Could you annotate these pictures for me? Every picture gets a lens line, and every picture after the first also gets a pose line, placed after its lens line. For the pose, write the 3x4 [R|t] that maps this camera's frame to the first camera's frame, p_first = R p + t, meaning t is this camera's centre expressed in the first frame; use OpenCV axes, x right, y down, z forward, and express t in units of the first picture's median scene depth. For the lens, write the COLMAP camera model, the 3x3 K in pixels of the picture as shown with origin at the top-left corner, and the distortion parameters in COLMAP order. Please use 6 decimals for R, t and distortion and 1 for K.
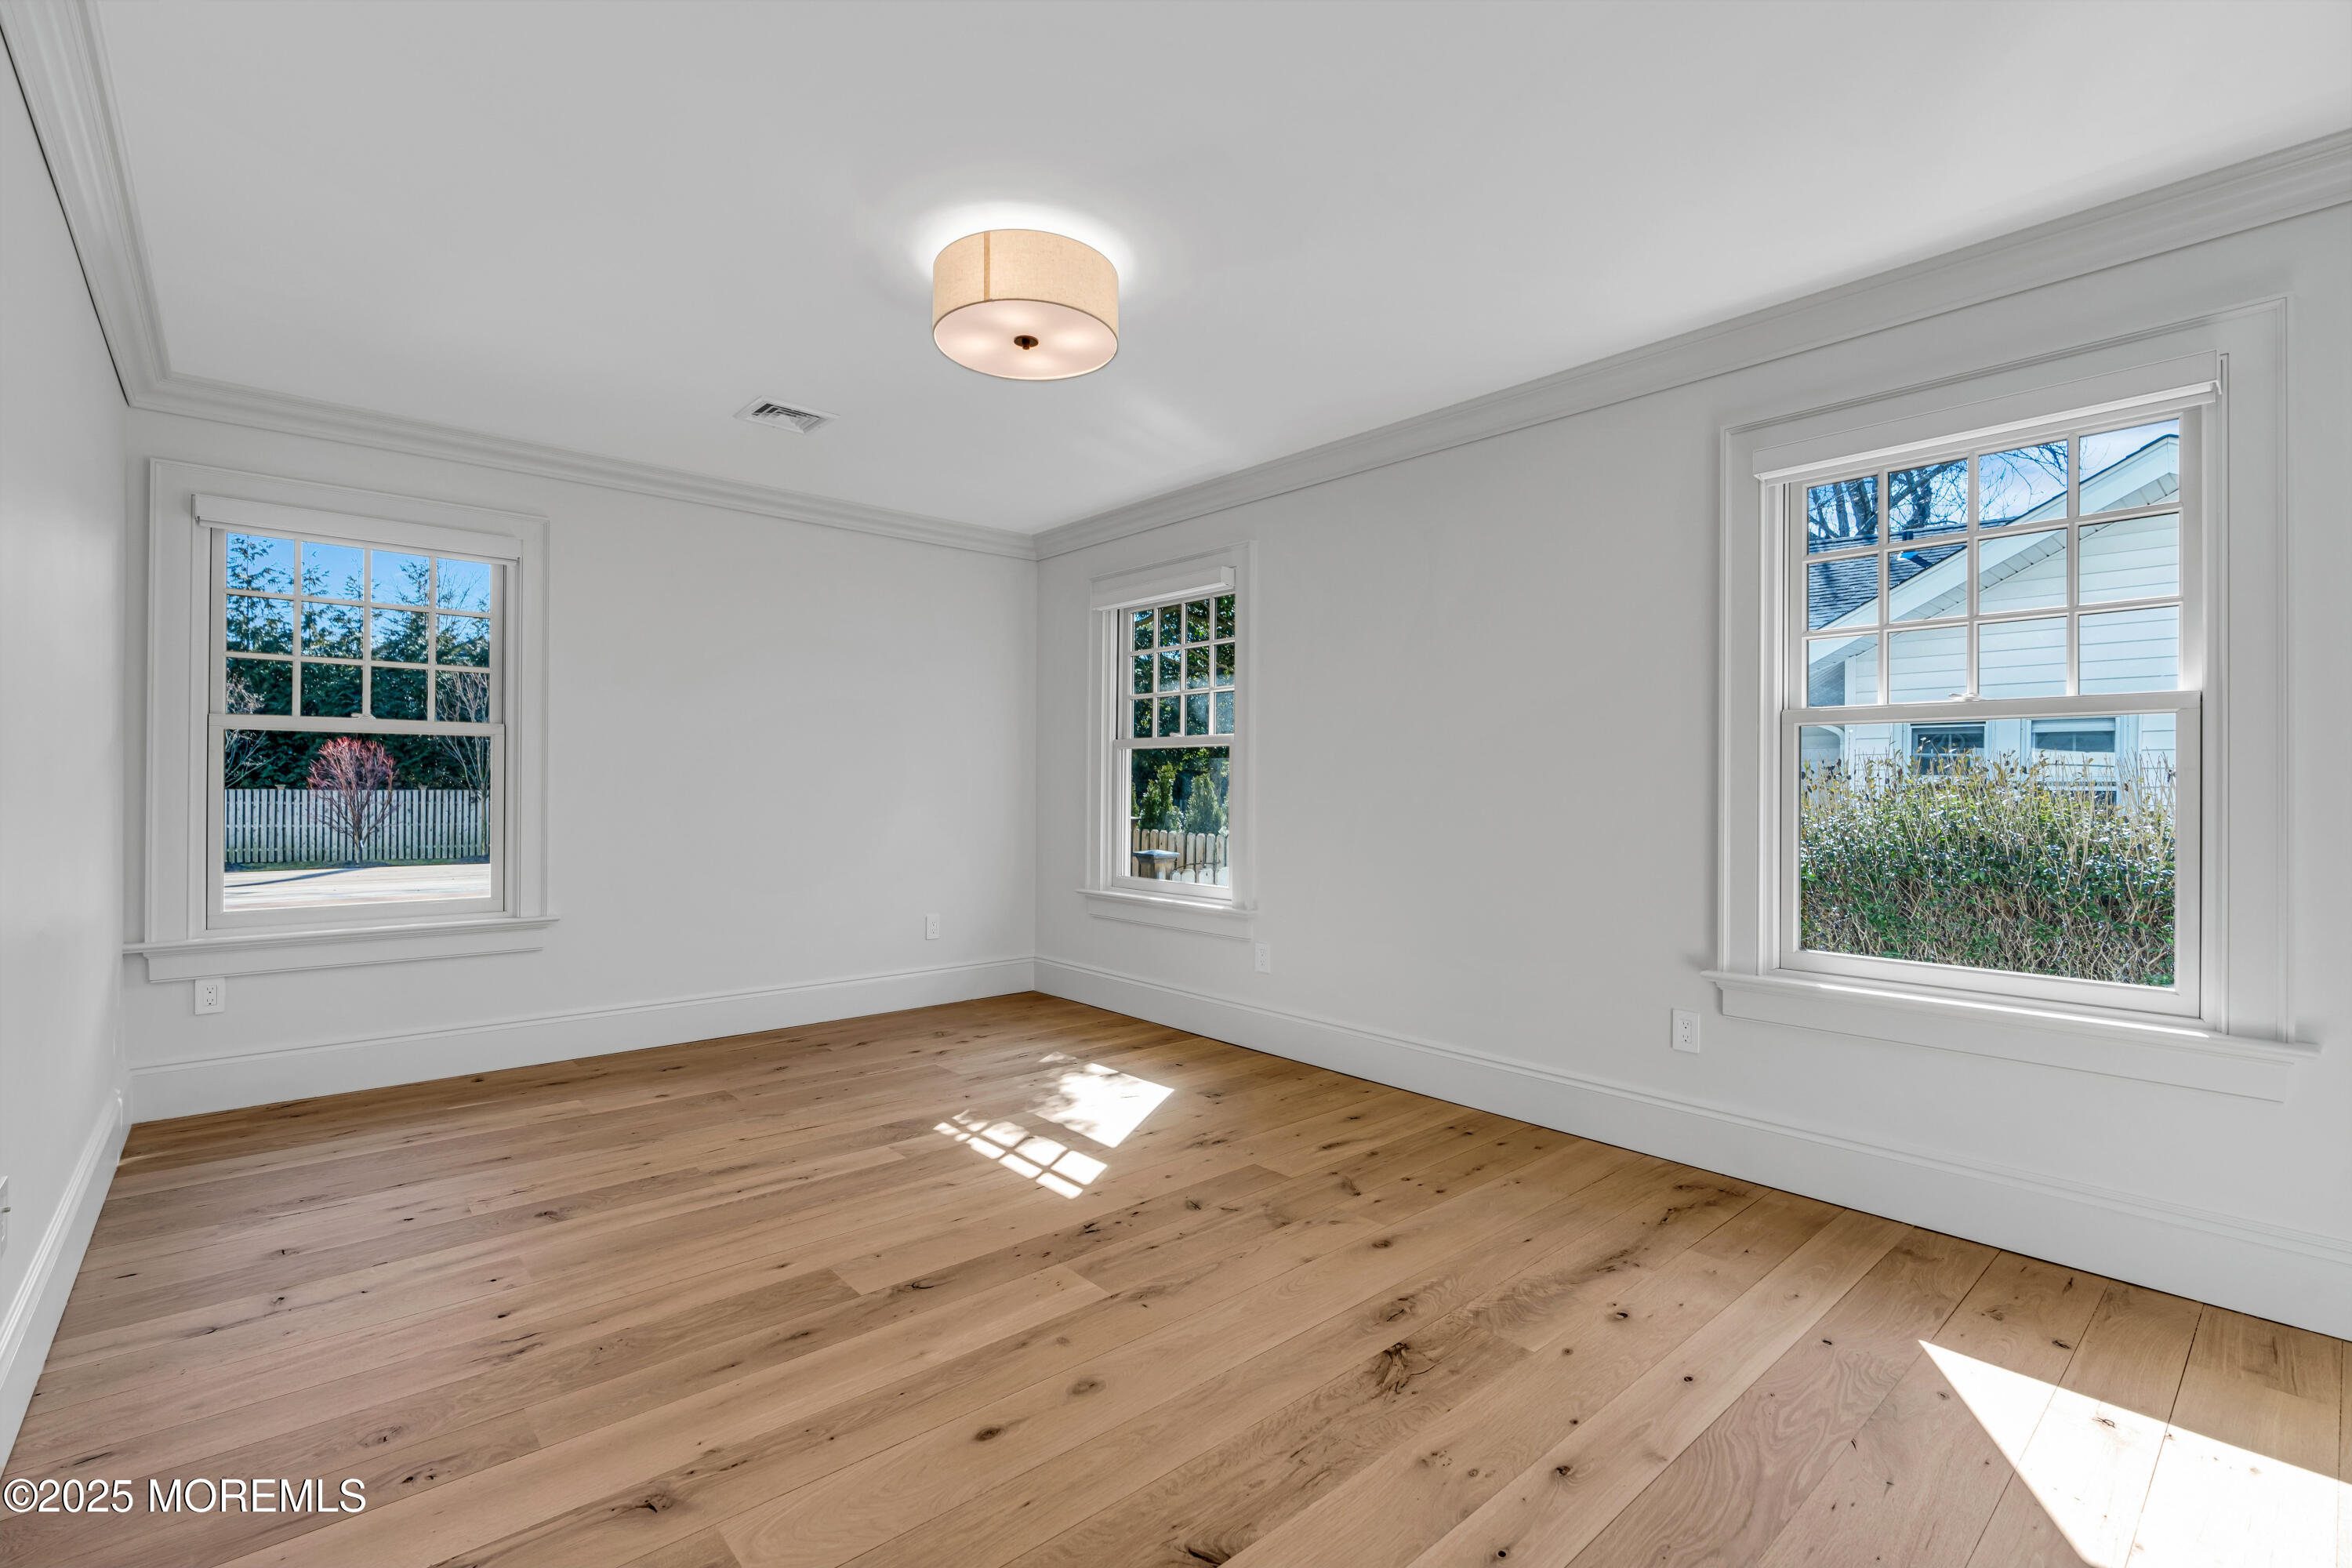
lens RADIAL K [[1045.8, 0, 1176.0], [0, 1045.8, 784.0], [0, 0, 1]] dist [-0.003611, -0.000821]
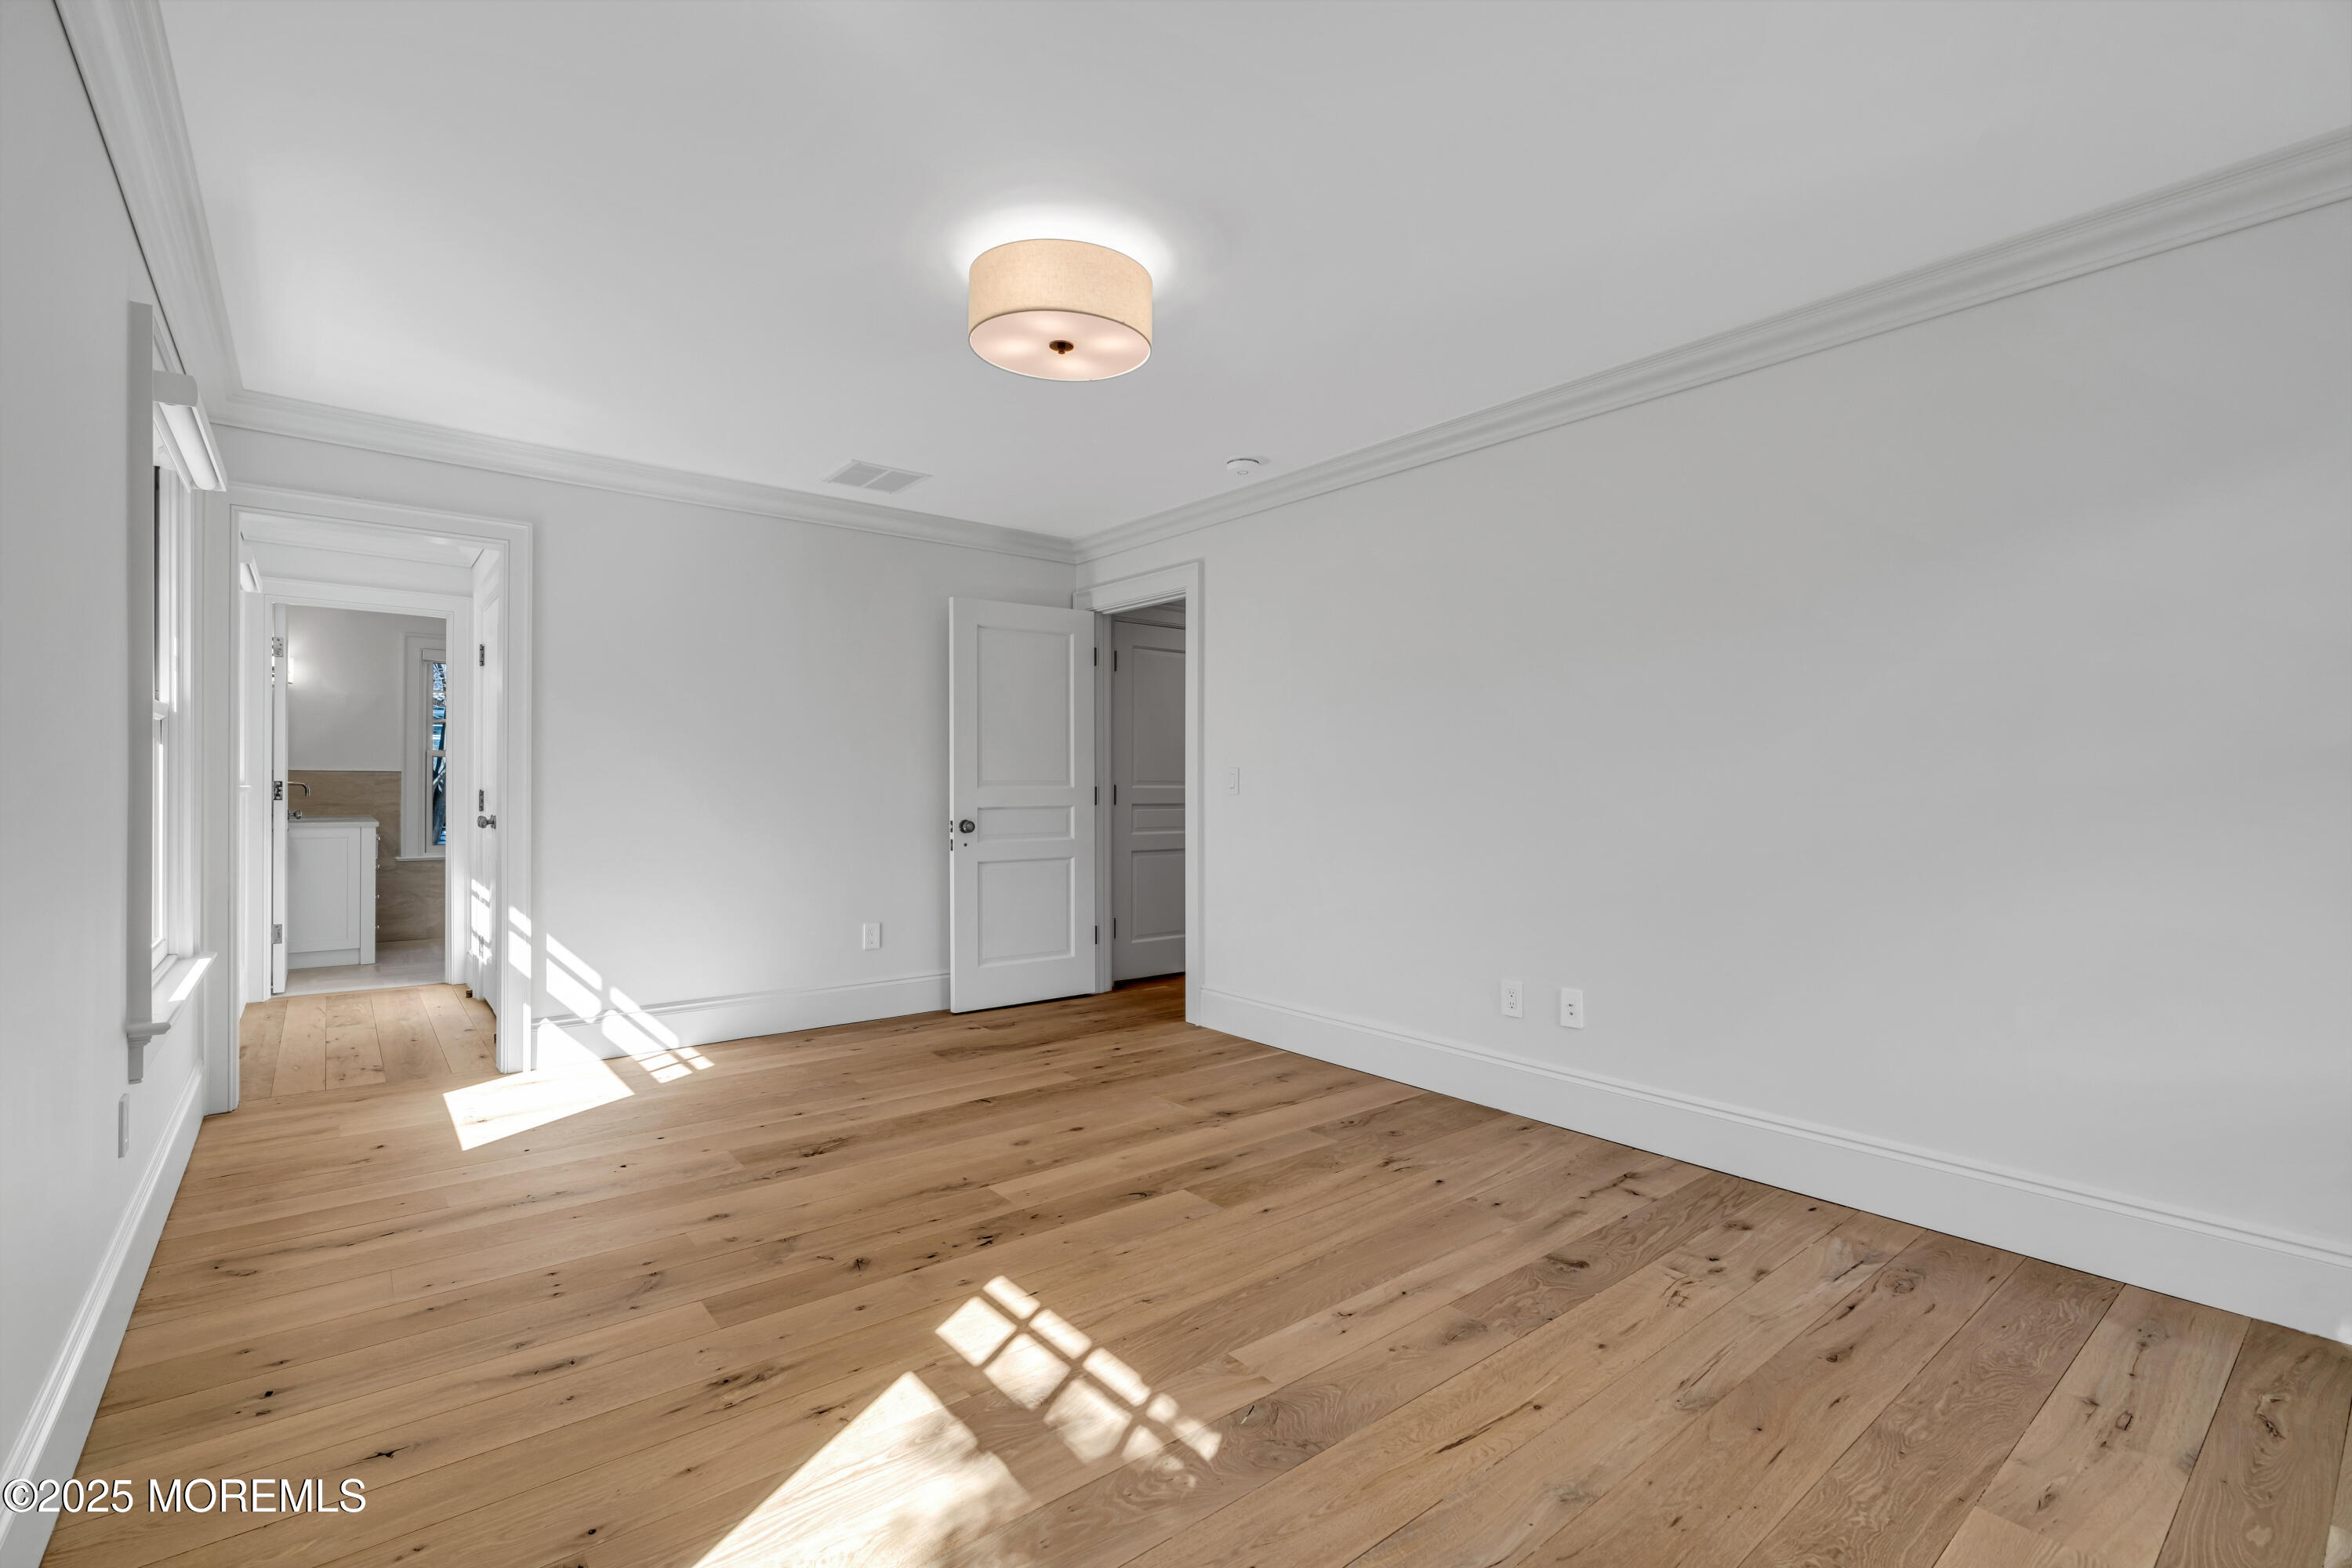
lens RADIAL K [[1045.8, 0, 1176.0], [0, 1045.8, 784.0], [0, 0, 1]] dist [-0.003611, -0.000821]
pose [[-0.999191, -0.011304, 0.038586, -0.255062], [-0.011482, 0.999924, -0.004398, 0.001796], [-0.038533, -0.004838, -0.999246, 1.732236]]
